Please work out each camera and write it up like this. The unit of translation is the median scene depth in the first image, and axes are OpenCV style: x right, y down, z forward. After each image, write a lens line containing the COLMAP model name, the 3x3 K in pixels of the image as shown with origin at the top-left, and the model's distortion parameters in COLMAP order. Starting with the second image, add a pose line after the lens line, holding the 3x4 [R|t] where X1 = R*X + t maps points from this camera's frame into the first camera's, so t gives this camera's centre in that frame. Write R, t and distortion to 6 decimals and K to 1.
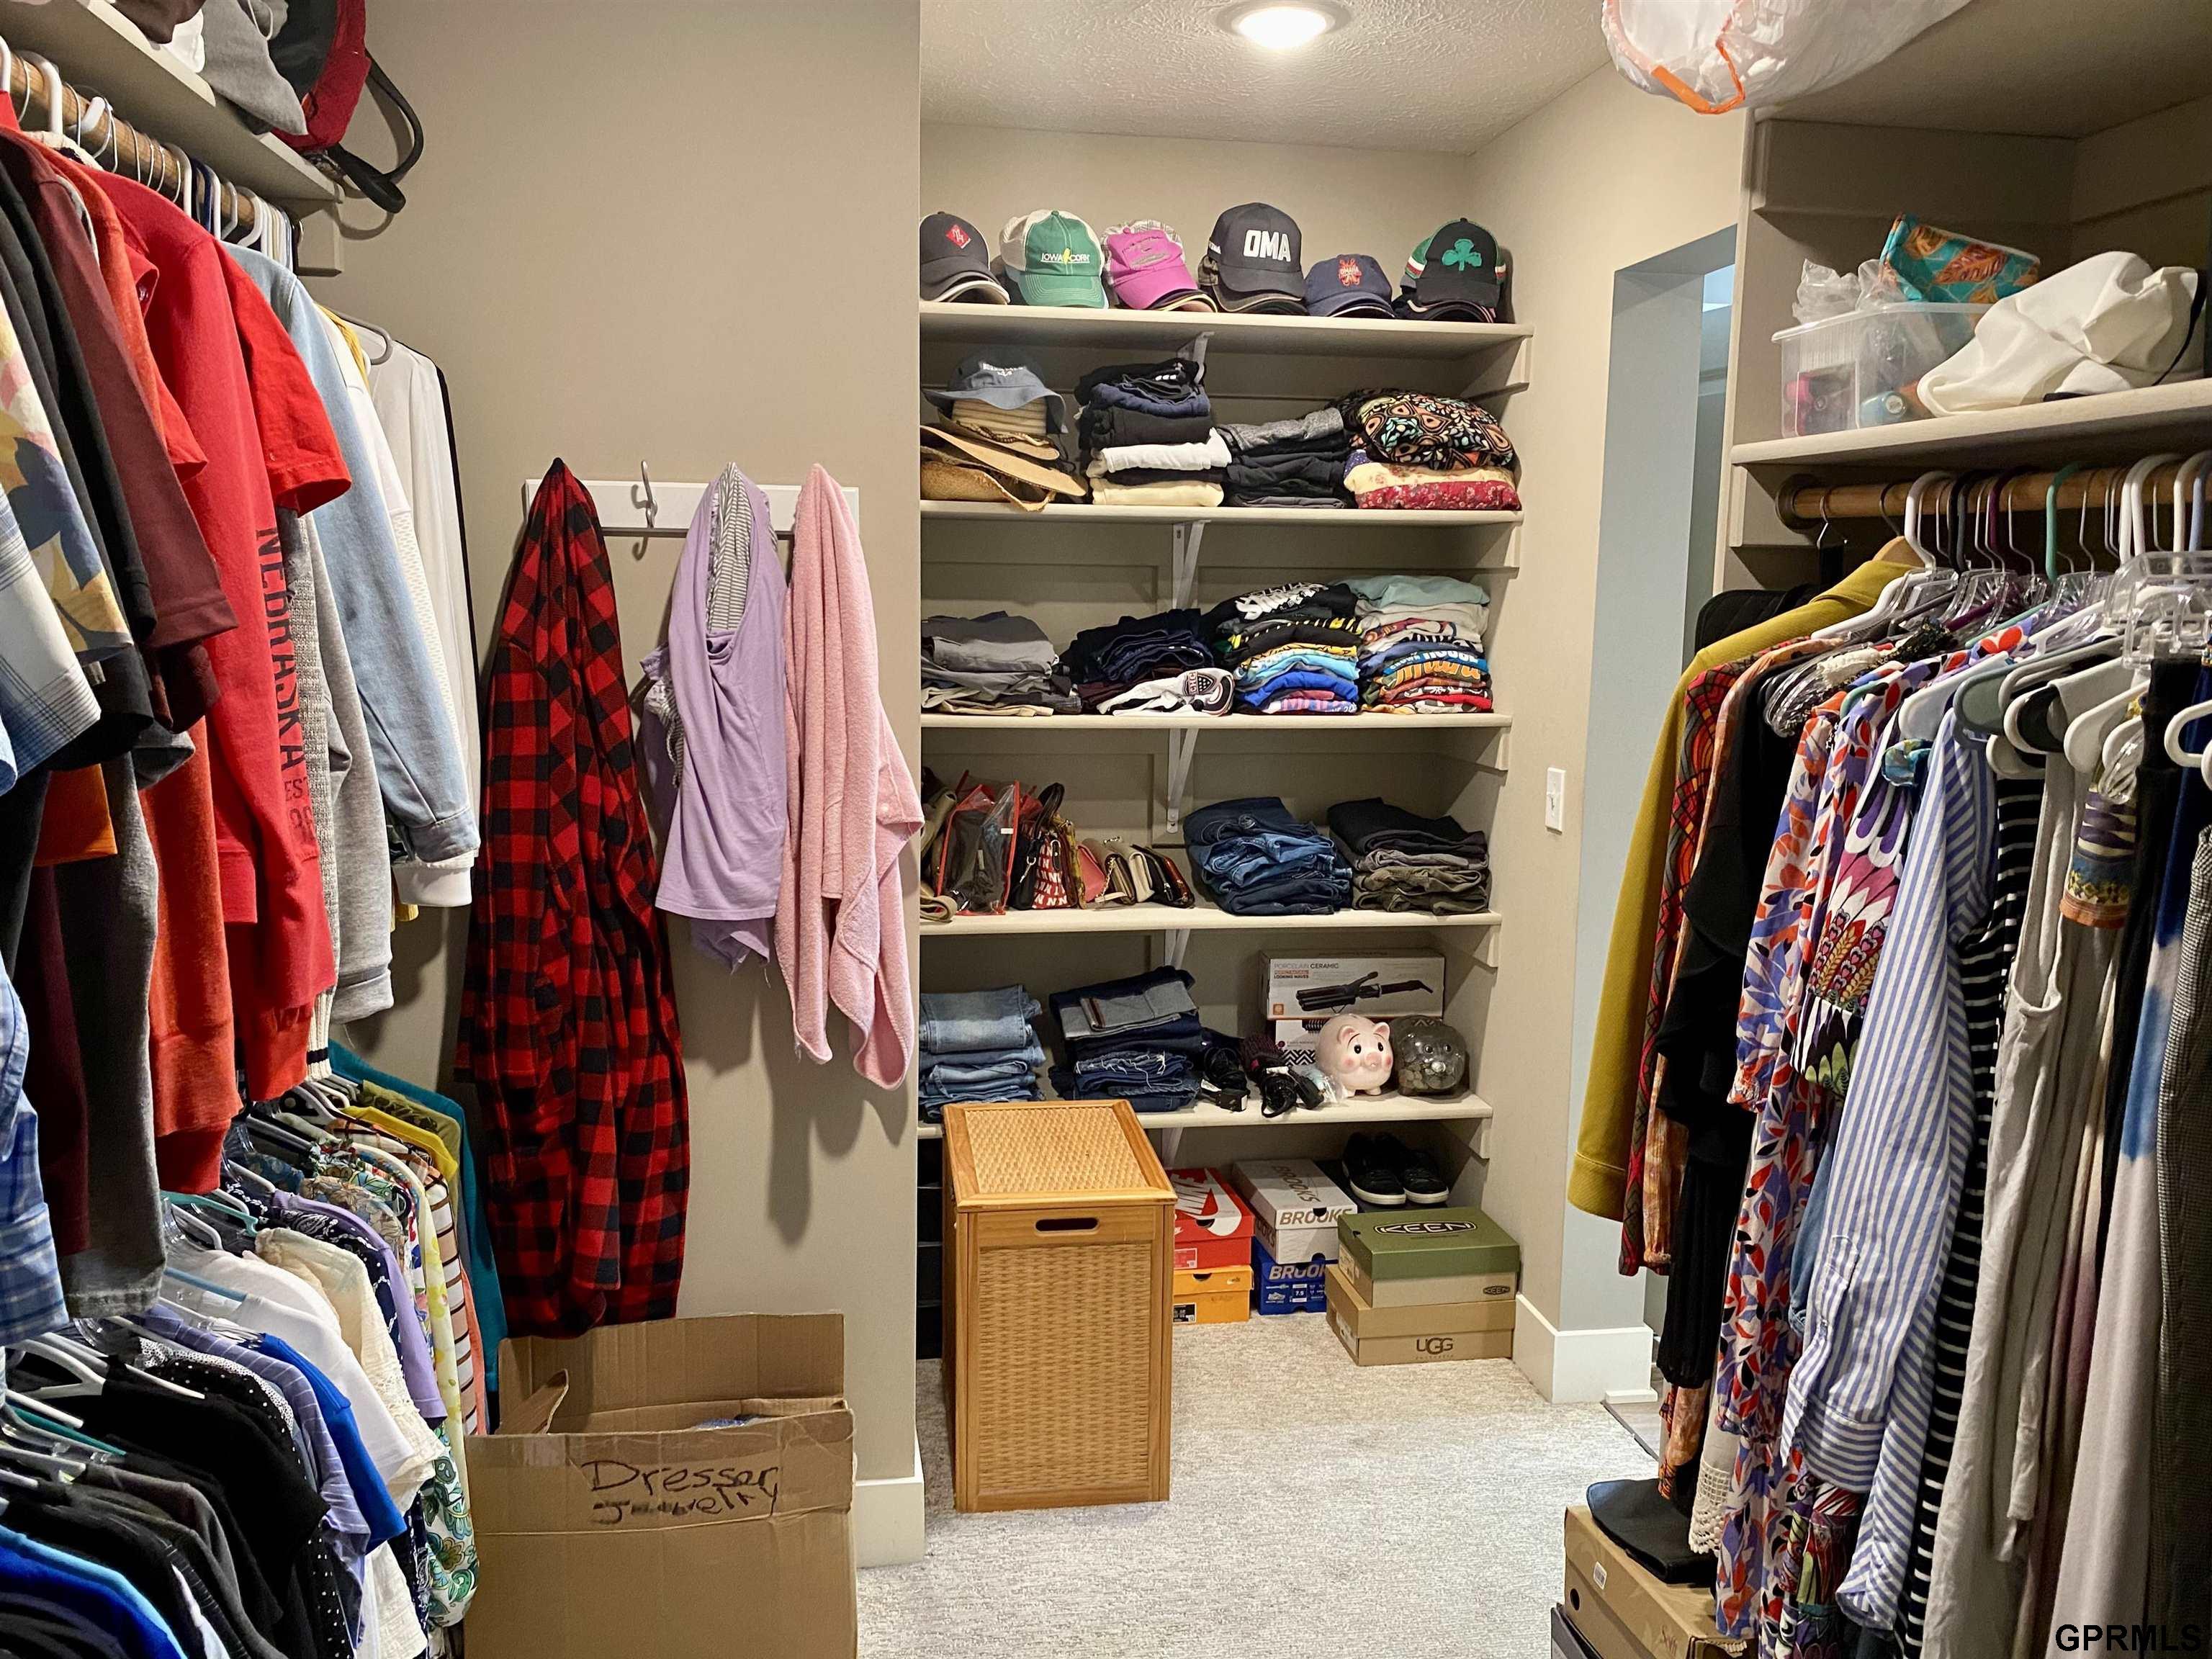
lens RADIAL K [[1699.4, 0, 1099.4], [0, 1699.4, 828.8], [0, 0, 1]] dist [0.115708, -0.263197]
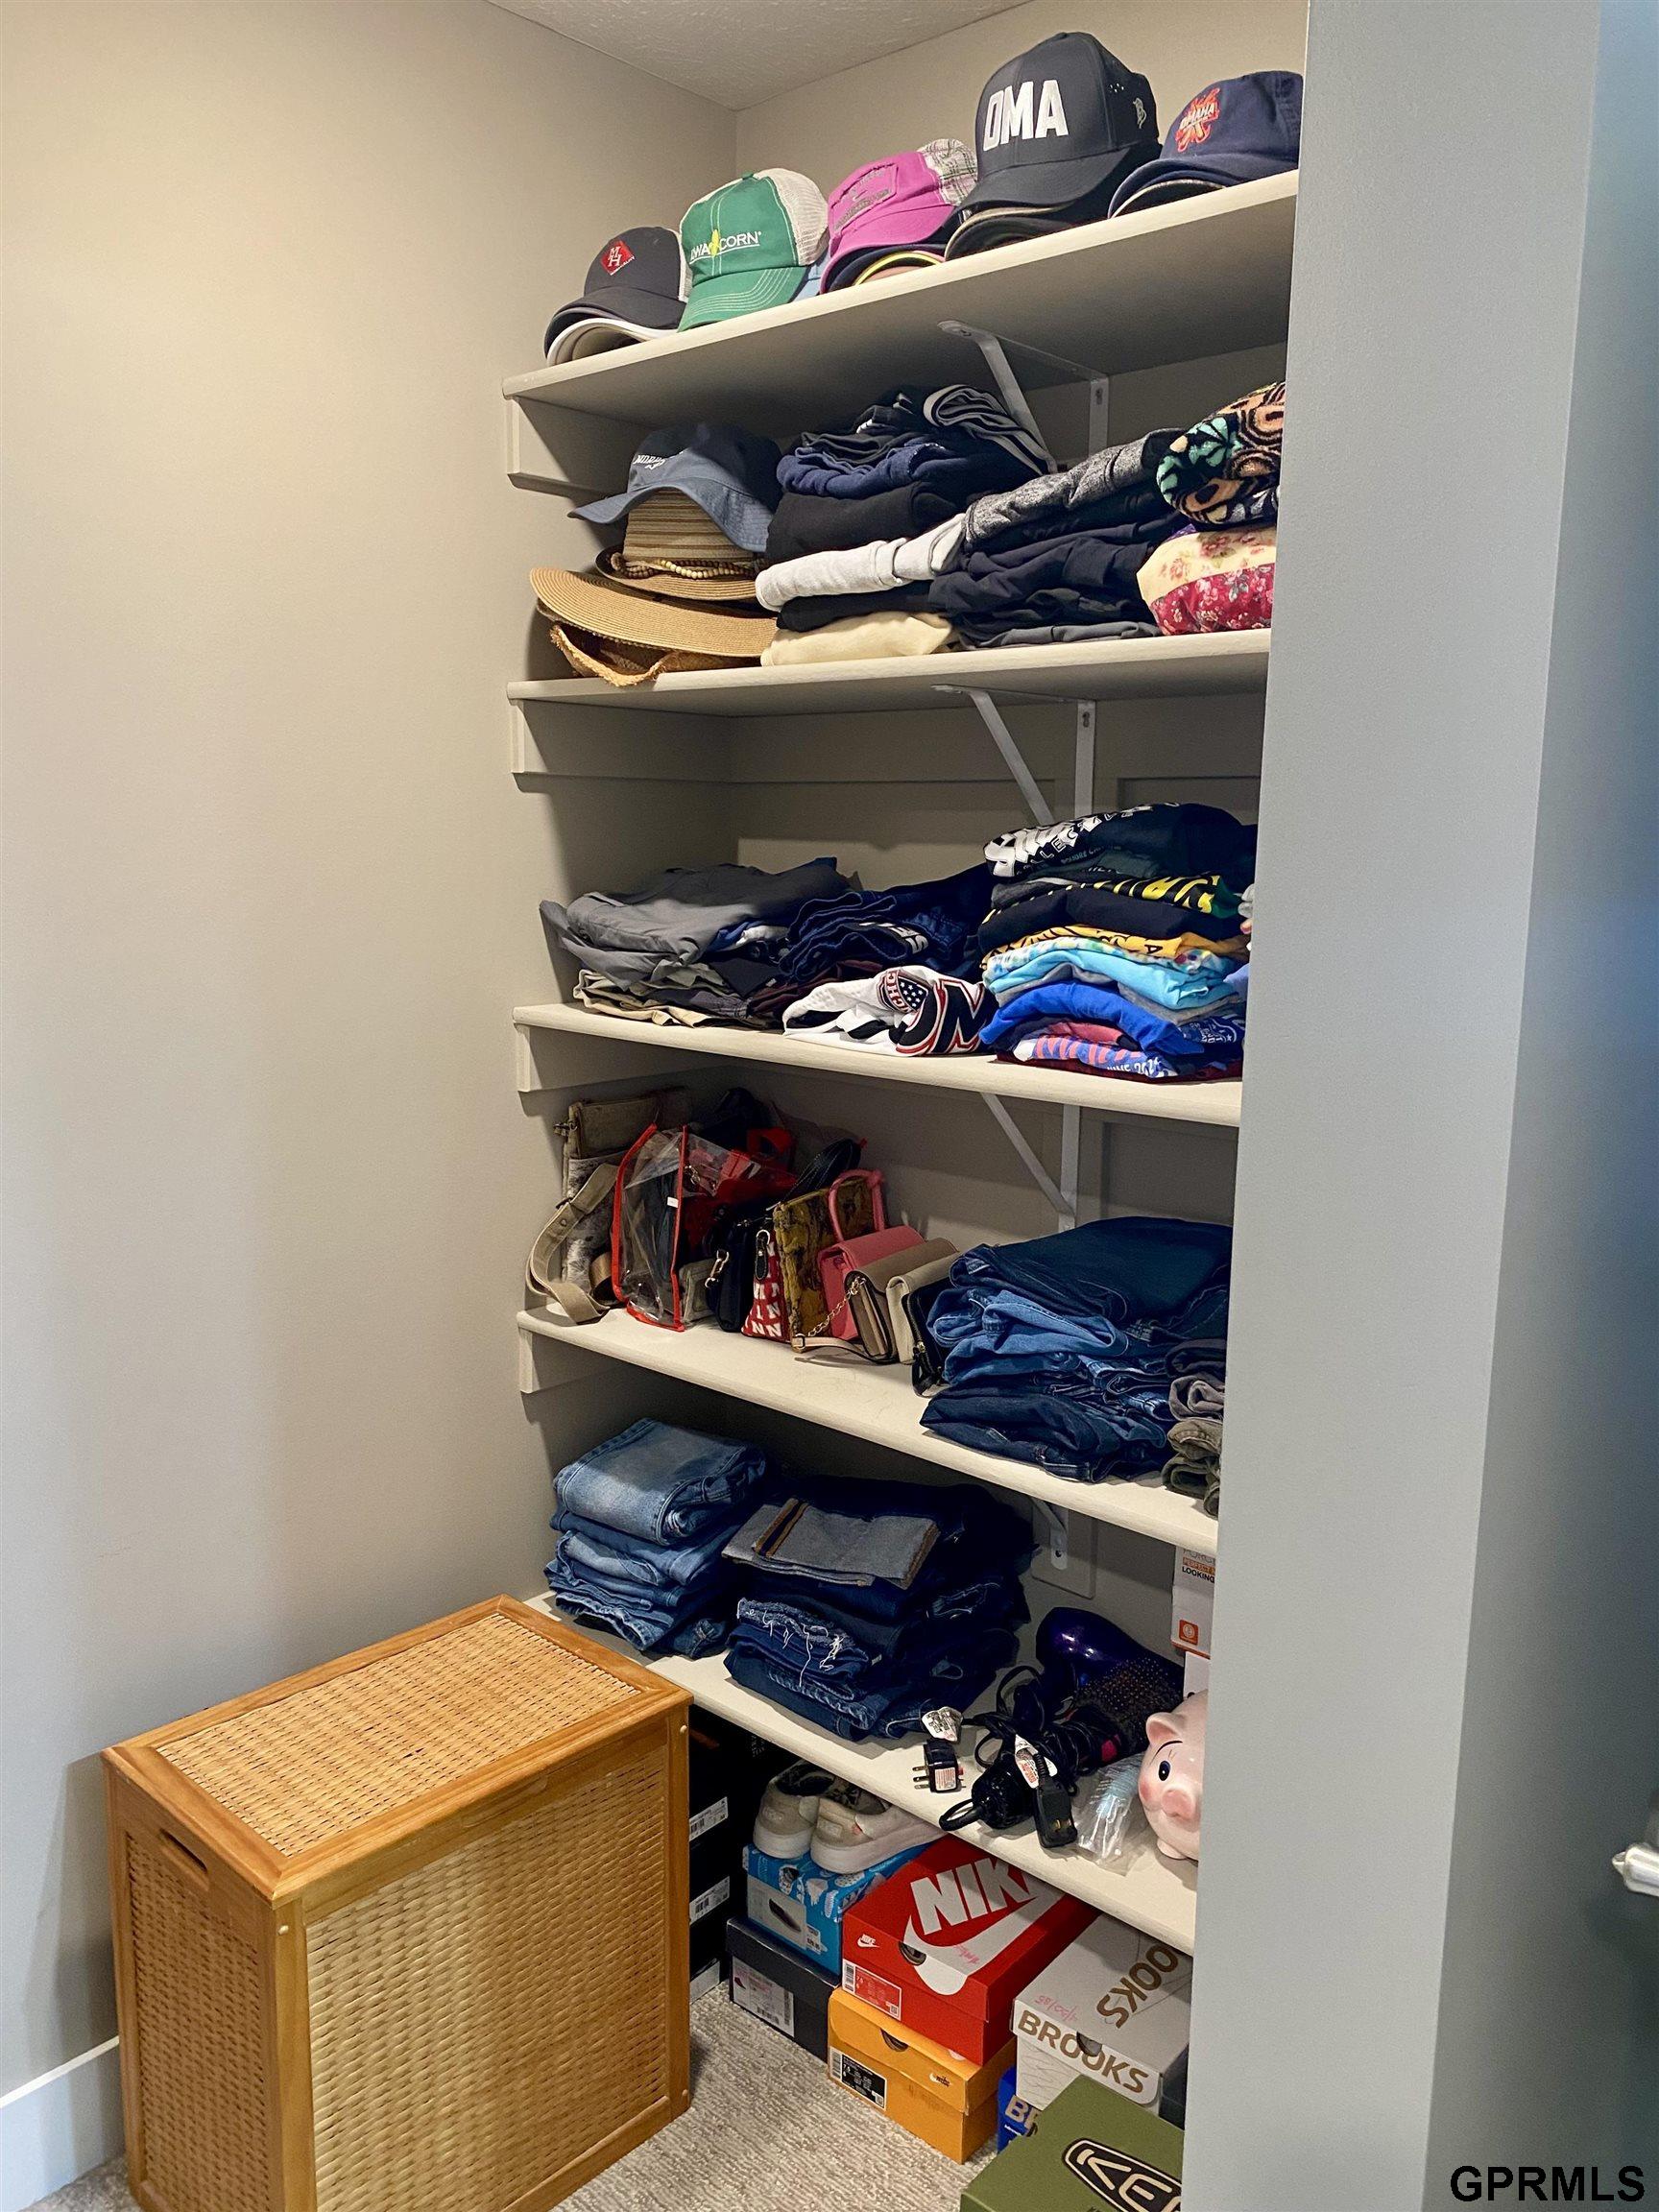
lens RADIAL K [[1699.4, 0, 825.1], [0, 1699.4, 1112.8], [0, 0, 1]] dist [0.115708, -0.263197]
pose [[0.623039, 0.124963, -0.772144, 0.470544], [-0.114216, 0.991110, 0.068239, -0.082472], [0.773807, 0.045676, 0.631773, 0.646951]]
